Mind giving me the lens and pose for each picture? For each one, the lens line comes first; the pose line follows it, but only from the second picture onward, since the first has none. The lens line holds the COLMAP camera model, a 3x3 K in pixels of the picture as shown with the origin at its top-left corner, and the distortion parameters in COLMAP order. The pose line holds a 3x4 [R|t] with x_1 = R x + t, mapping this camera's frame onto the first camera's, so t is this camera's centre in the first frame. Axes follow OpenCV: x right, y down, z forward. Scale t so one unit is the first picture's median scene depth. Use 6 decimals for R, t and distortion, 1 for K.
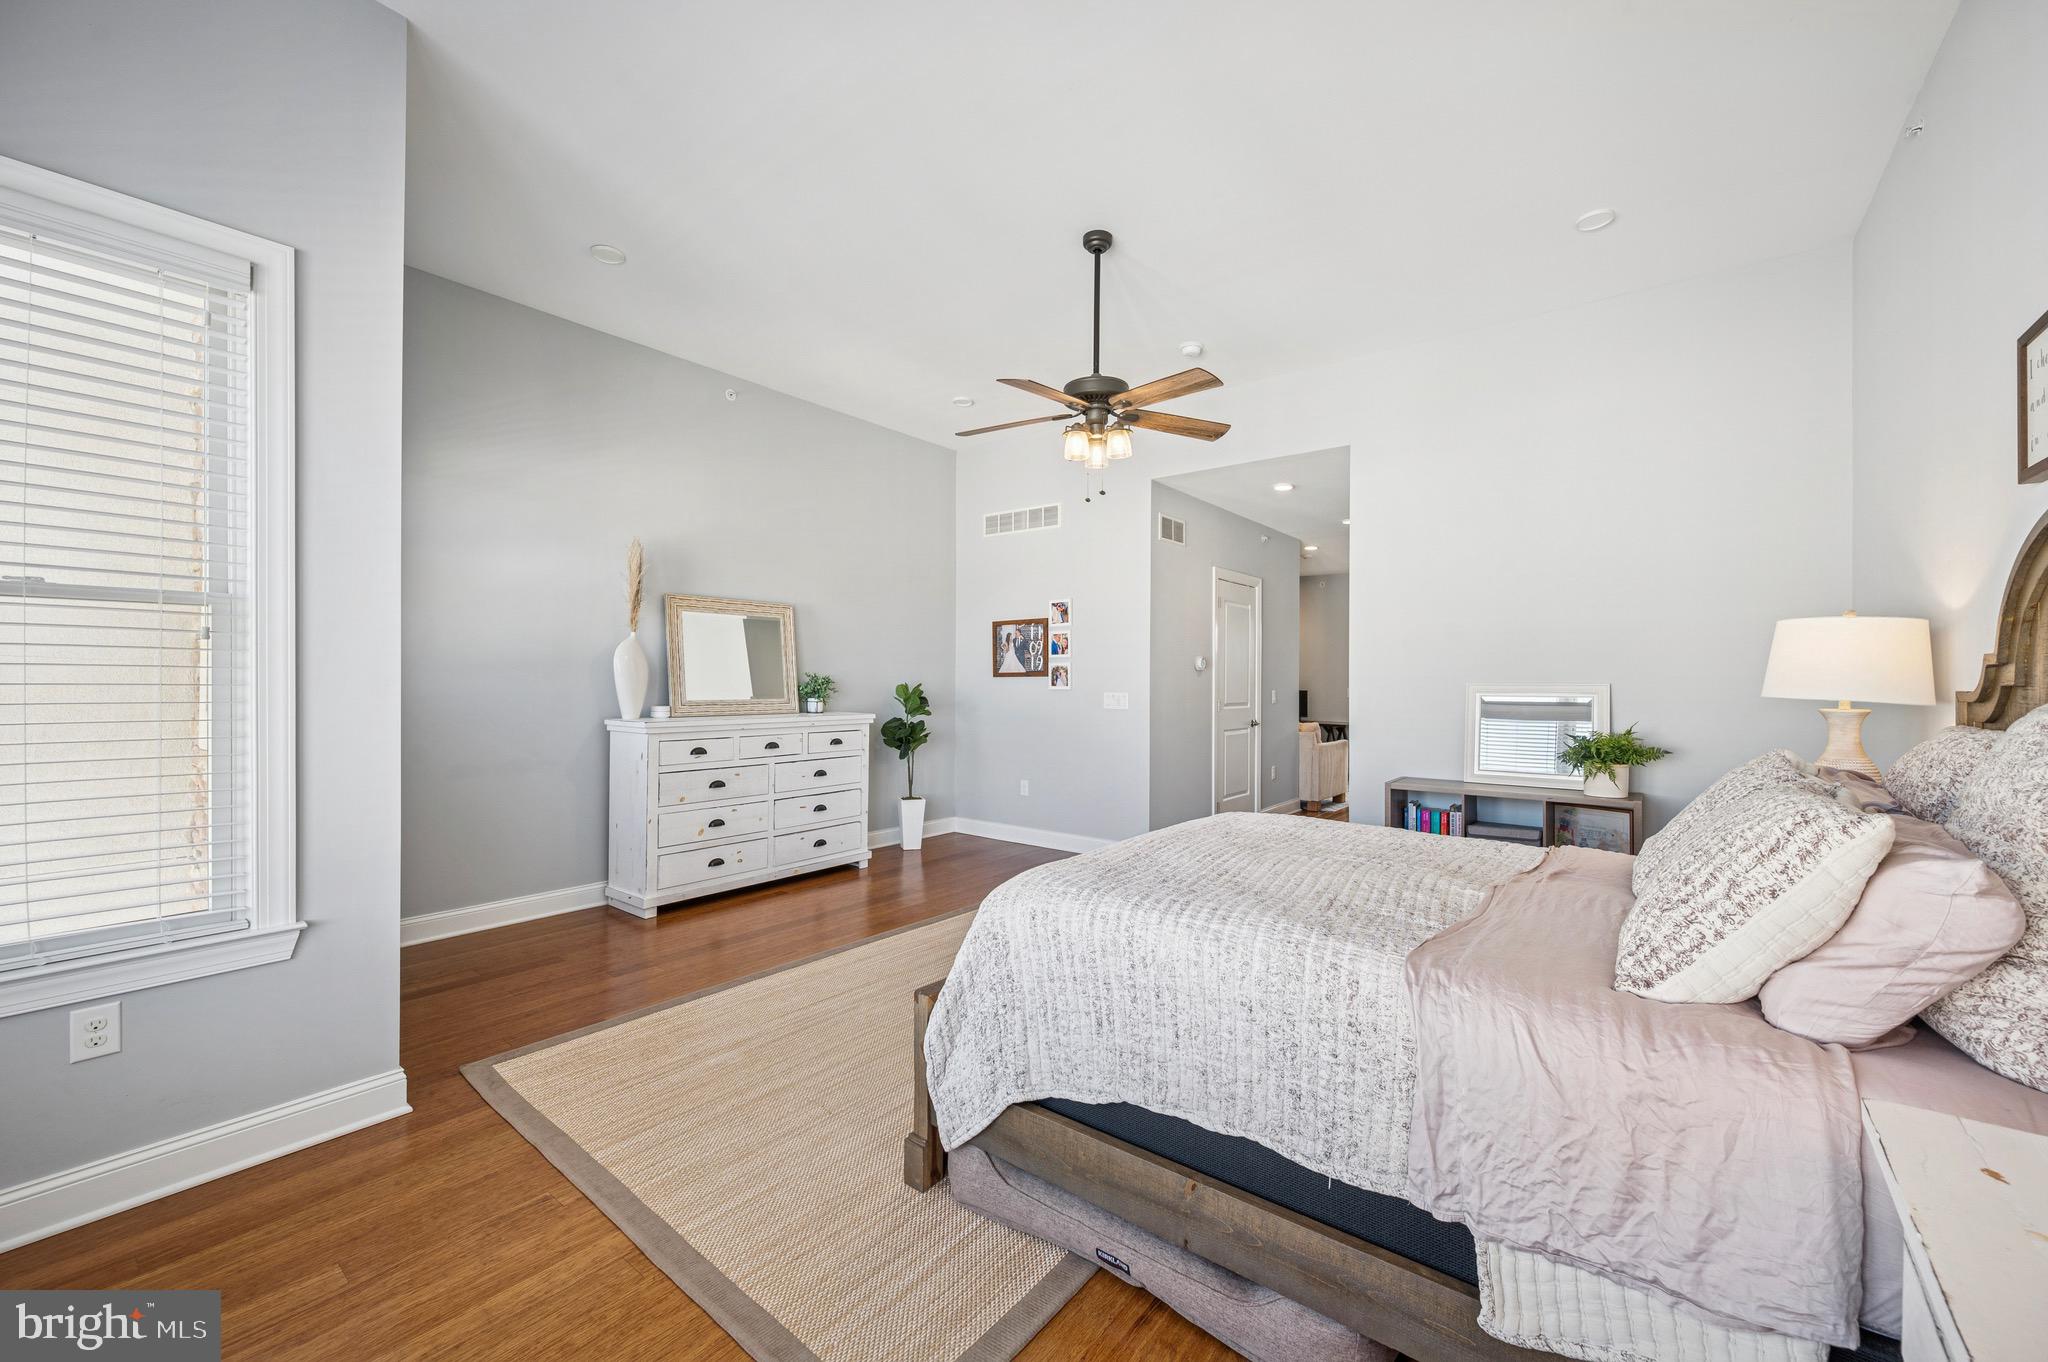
lens RADIAL K [[800.7, 0, 1021.4], [0, 800.7, 682.0], [0, 0, 1]] dist [-0.001605, -0.000246]
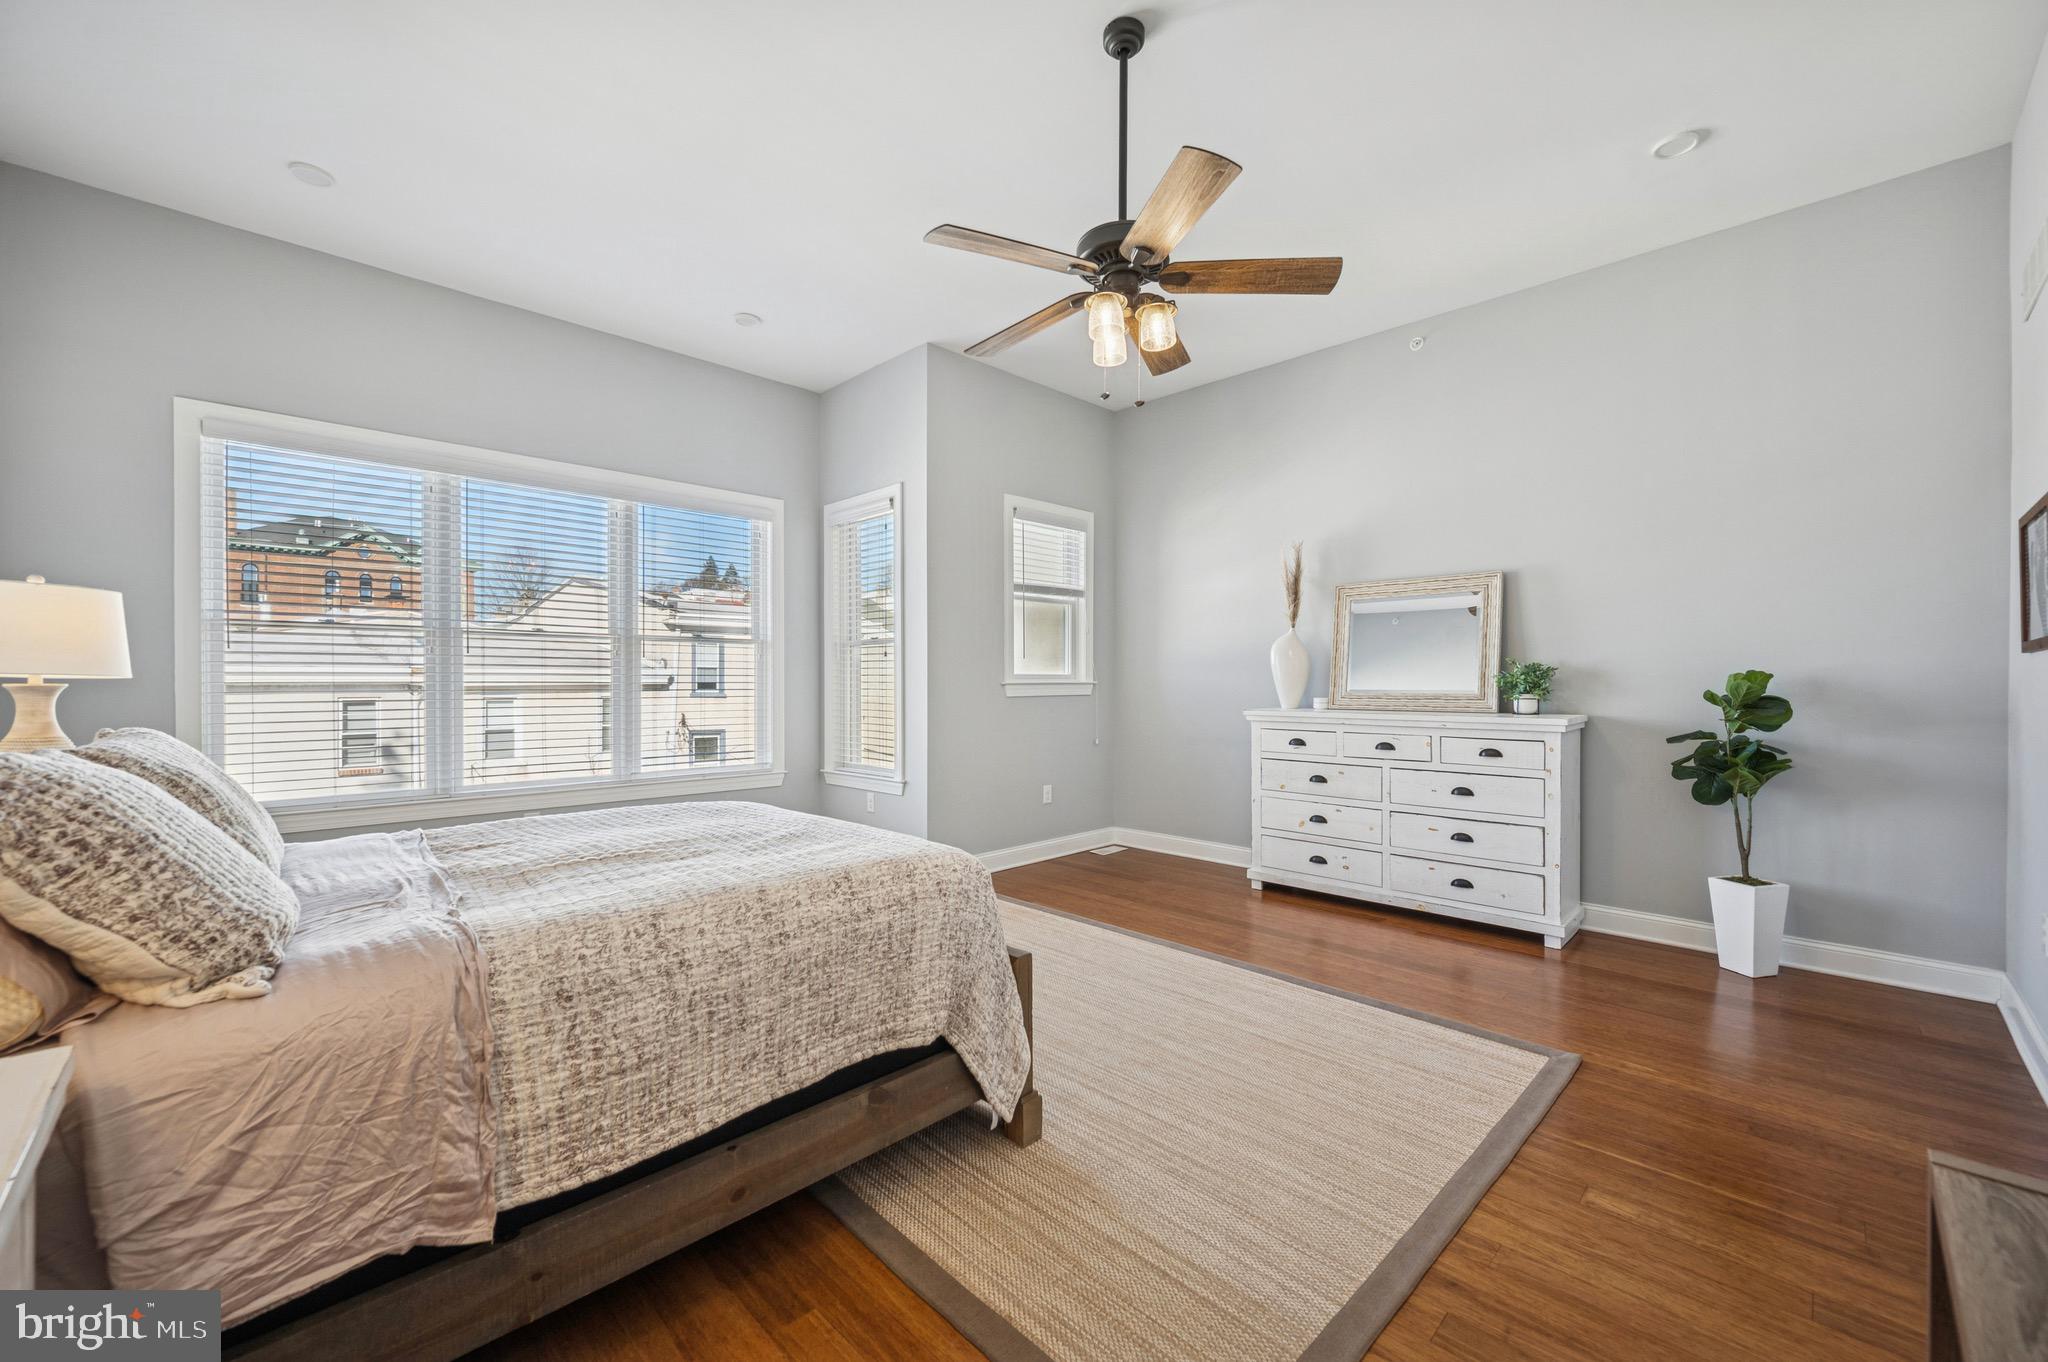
lens RADIAL K [[800.7, 0, 1021.8], [0, 800.7, 685.4], [0, 0, 1]] dist [-0.001605, -0.000246]
pose [[-0.111287, -0.000253, -0.993788, 0.522368], [-0.002665, 0.999996, 0.000044, 0.013648], [0.993785, 0.002653, -0.111287, 0.636446]]
